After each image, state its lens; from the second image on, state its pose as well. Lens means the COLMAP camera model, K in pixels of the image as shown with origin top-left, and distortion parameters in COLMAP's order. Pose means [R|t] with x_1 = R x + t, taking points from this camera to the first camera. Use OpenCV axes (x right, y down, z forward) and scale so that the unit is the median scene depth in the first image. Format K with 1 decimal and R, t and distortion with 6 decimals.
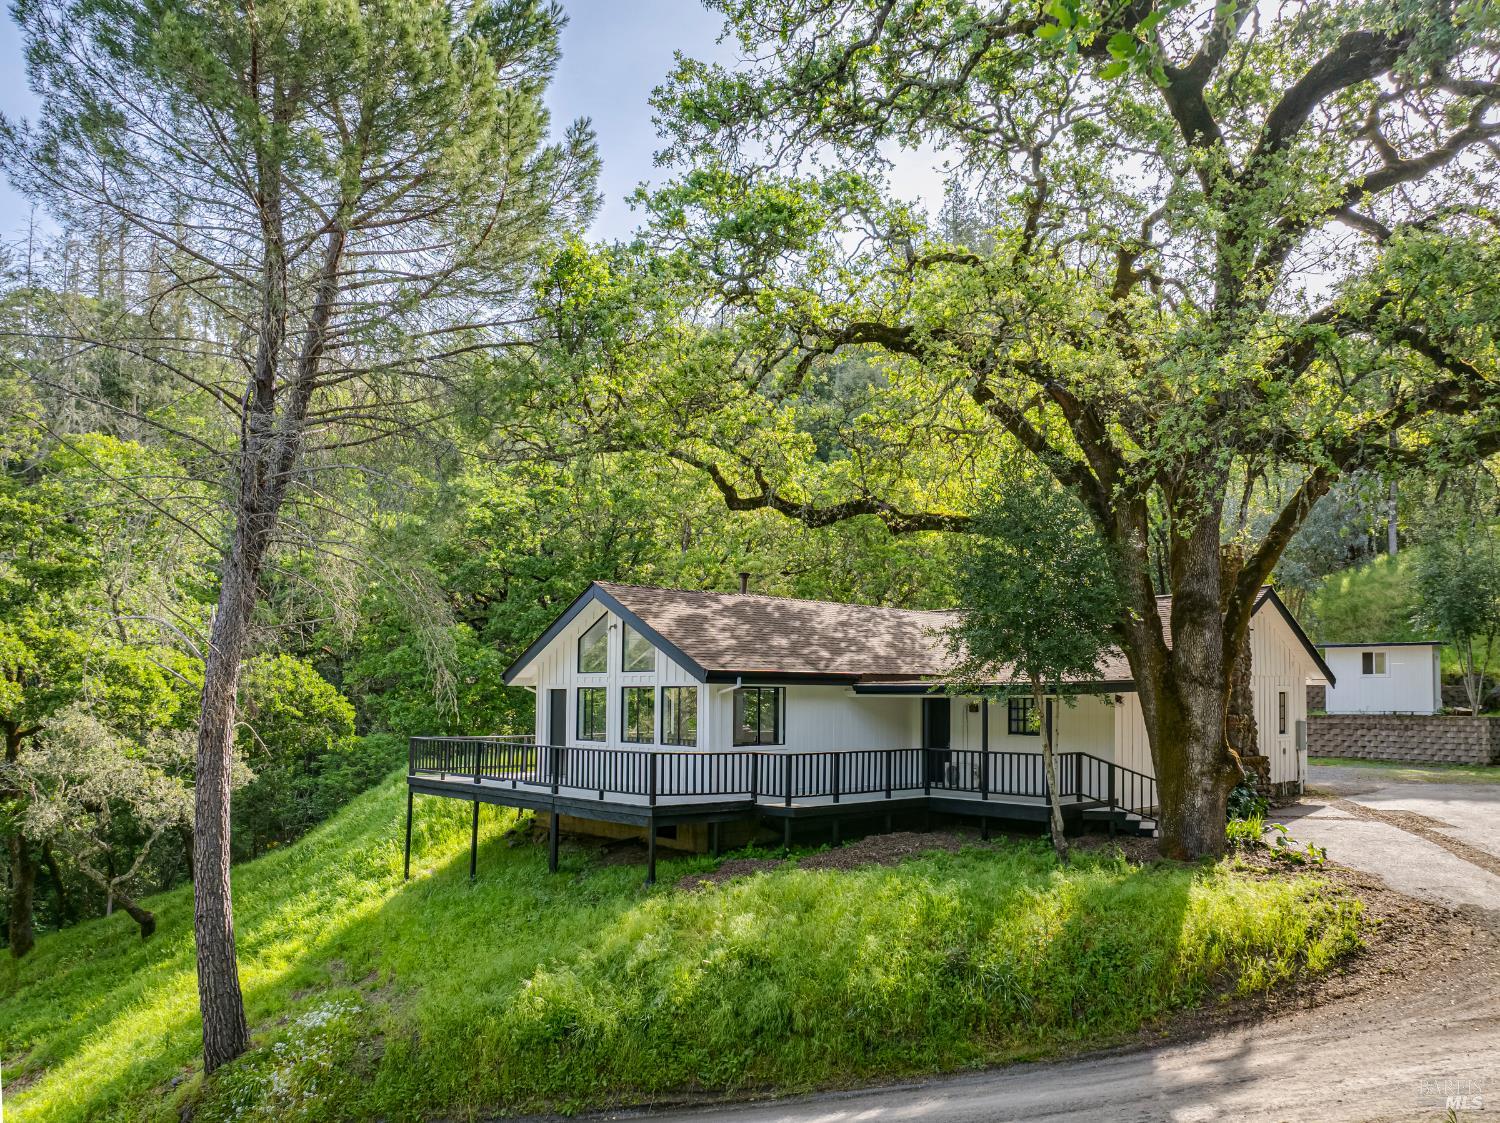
lens RADIAL K [[1092.4, 0, 751.7], [0, 1092.4, 559.8], [0, 0, 1]] dist [-0.039759, 0.000151]
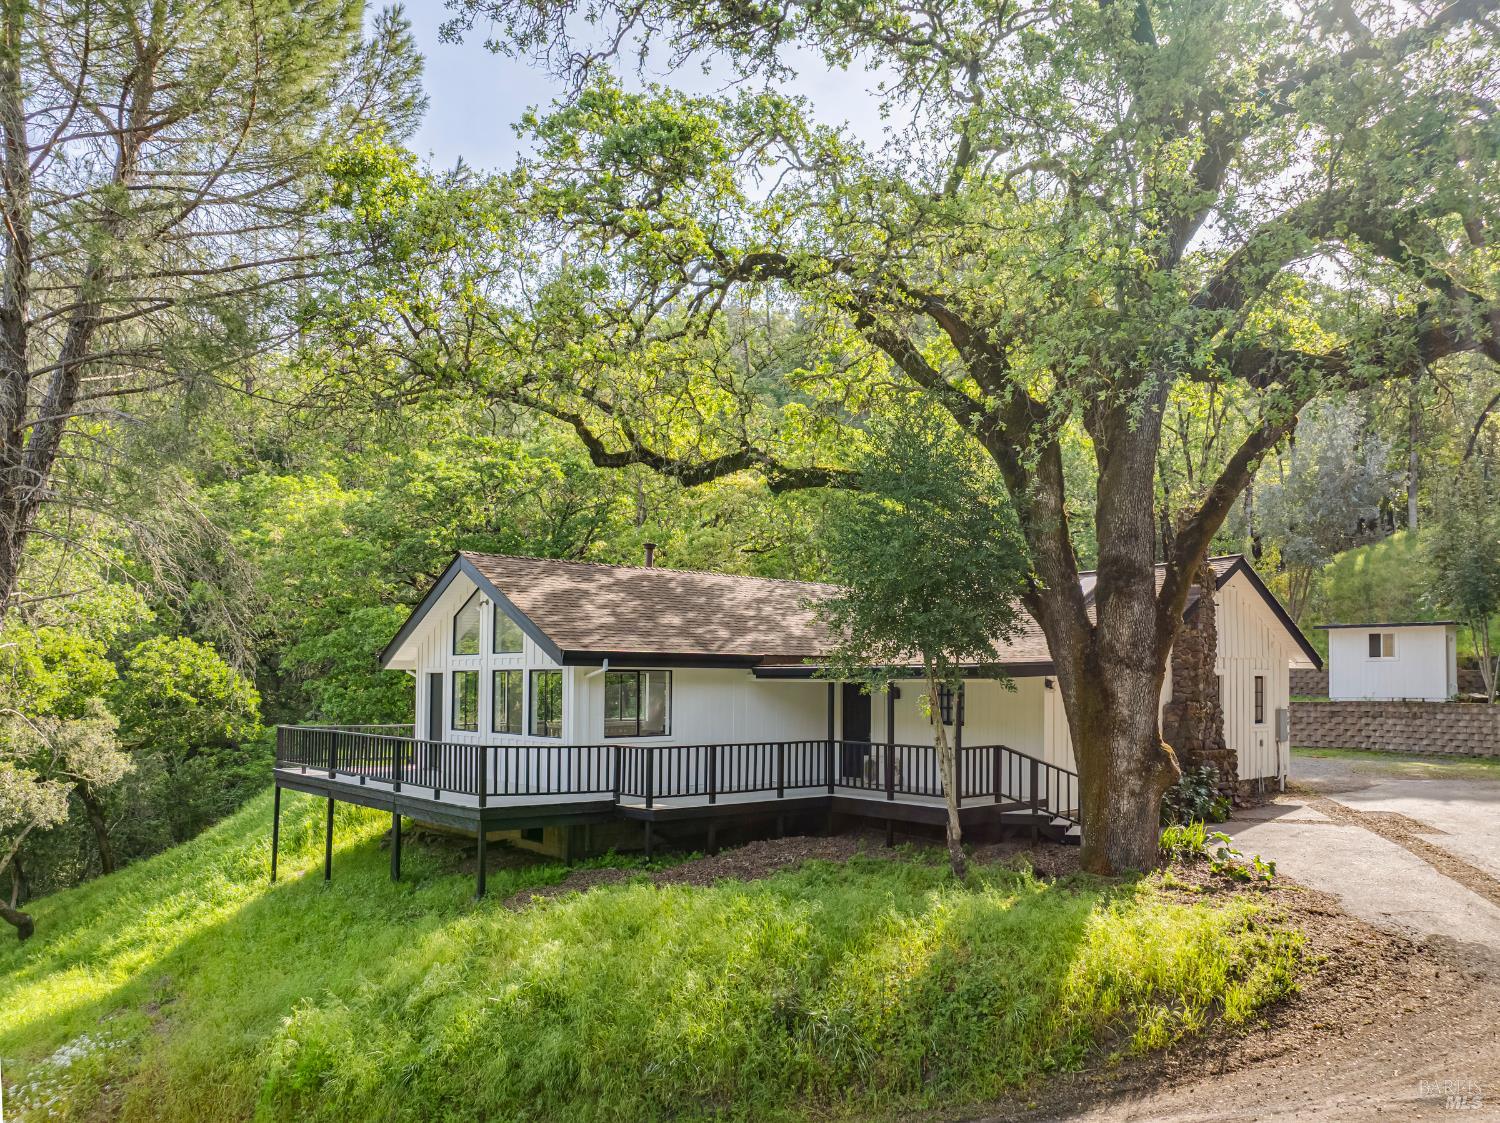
lens RADIAL K [[1086.7, 0, 761.8], [0, 1086.7, 565.2], [0, 0, 1]] dist [-0.039514, -0.003117]
pose [[0.999653, -0.003515, -0.026111, 0.133445], [0.003954, 0.999852, 0.016771, 0.018377], [0.026049, -0.016869, 0.999518, 0.136482]]
